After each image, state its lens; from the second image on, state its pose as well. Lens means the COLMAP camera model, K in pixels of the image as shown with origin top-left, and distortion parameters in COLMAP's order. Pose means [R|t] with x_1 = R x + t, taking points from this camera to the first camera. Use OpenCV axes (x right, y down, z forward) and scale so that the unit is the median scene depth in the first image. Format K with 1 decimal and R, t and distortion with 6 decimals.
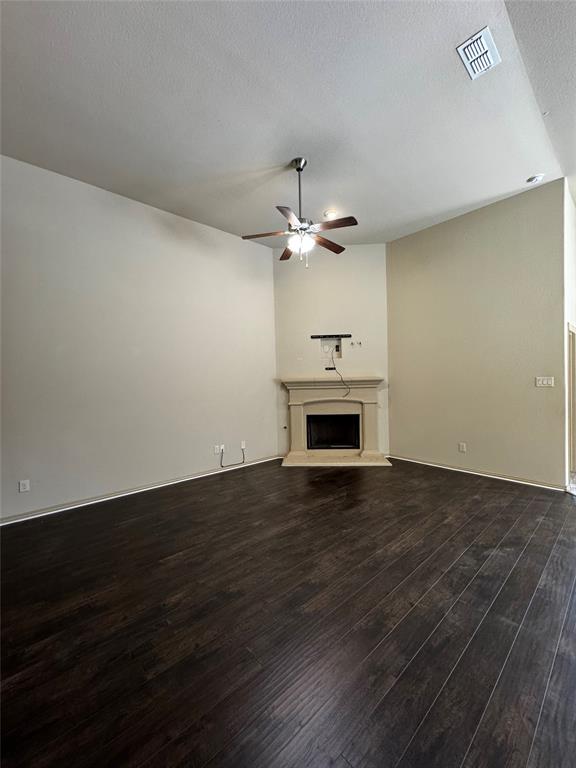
lens RADIAL K [[306.2, 0, 288.7], [0, 306.2, 384.4], [0, 0, 1]] dist [-0.001634, -0.000131]
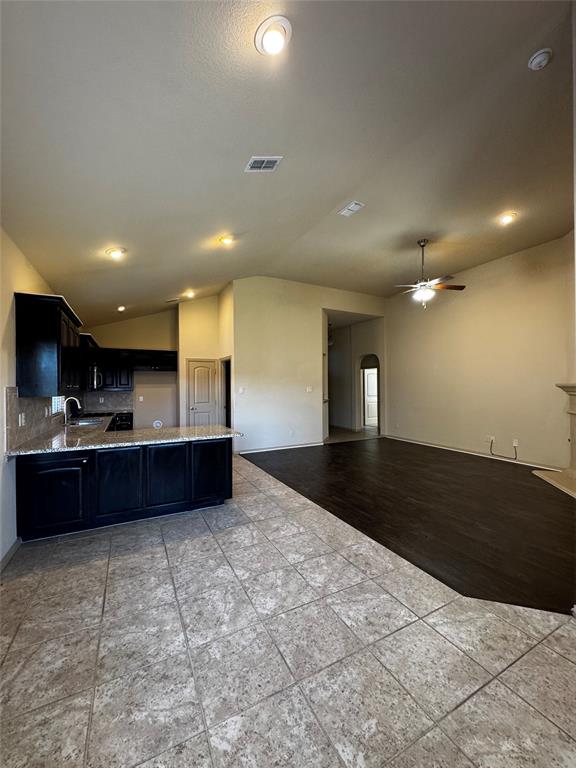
lens RADIAL K [[306.2, 0, 288.7], [0, 306.2, 384.4], [0, 0, 1]] dist [-0.001634, -0.000131]
pose [[-0.247584, 0.020117, -0.968658, 1.397201], [-0.004622, 0.999749, 0.021944, -0.039198], [0.968855, 0.009910, -0.247429, 0.612132]]
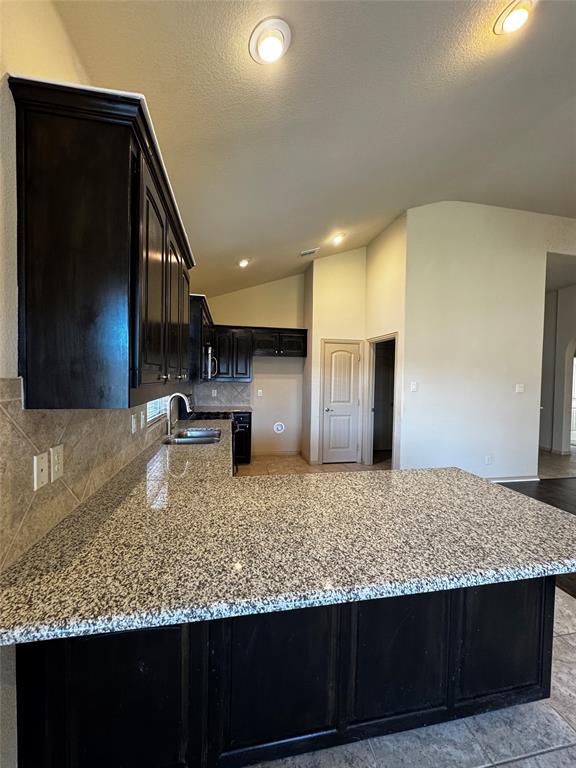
lens RADIAL K [[306.2, 0, 288.7], [0, 306.2, 384.4], [0, 0, 1]] dist [-0.001634, -0.000131]
pose [[-0.514499, 0.035667, -0.856749, 0.977564], [-0.023015, 0.998200, 0.055377, -0.027445], [0.857182, 0.048209, -0.512752, 0.138719]]
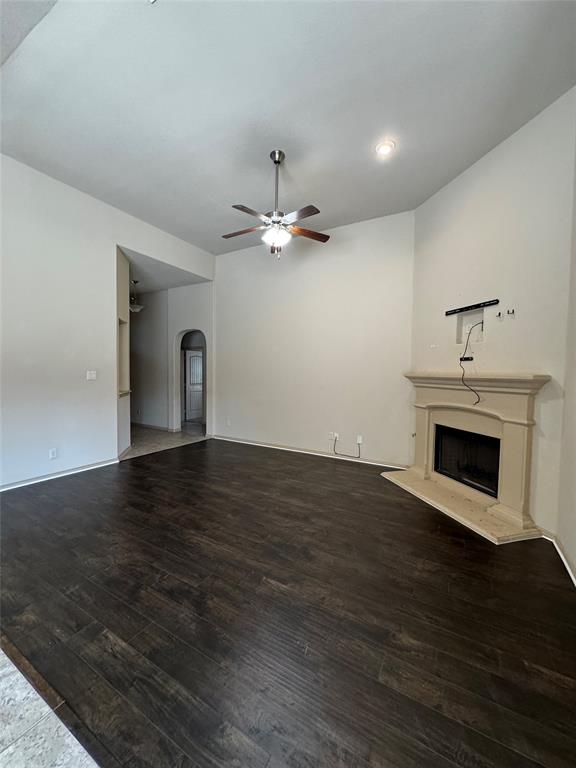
lens RADIAL K [[306.2, 0, 288.7], [0, 306.2, 384.4], [0, 0, 1]] dist [-0.001634, -0.000131]
pose [[0.308917, 0.064865, -0.948874, 0.868246], [-0.037707, 0.997723, 0.055928, -0.027140], [0.950341, 0.018502, 0.310659, 0.612258]]
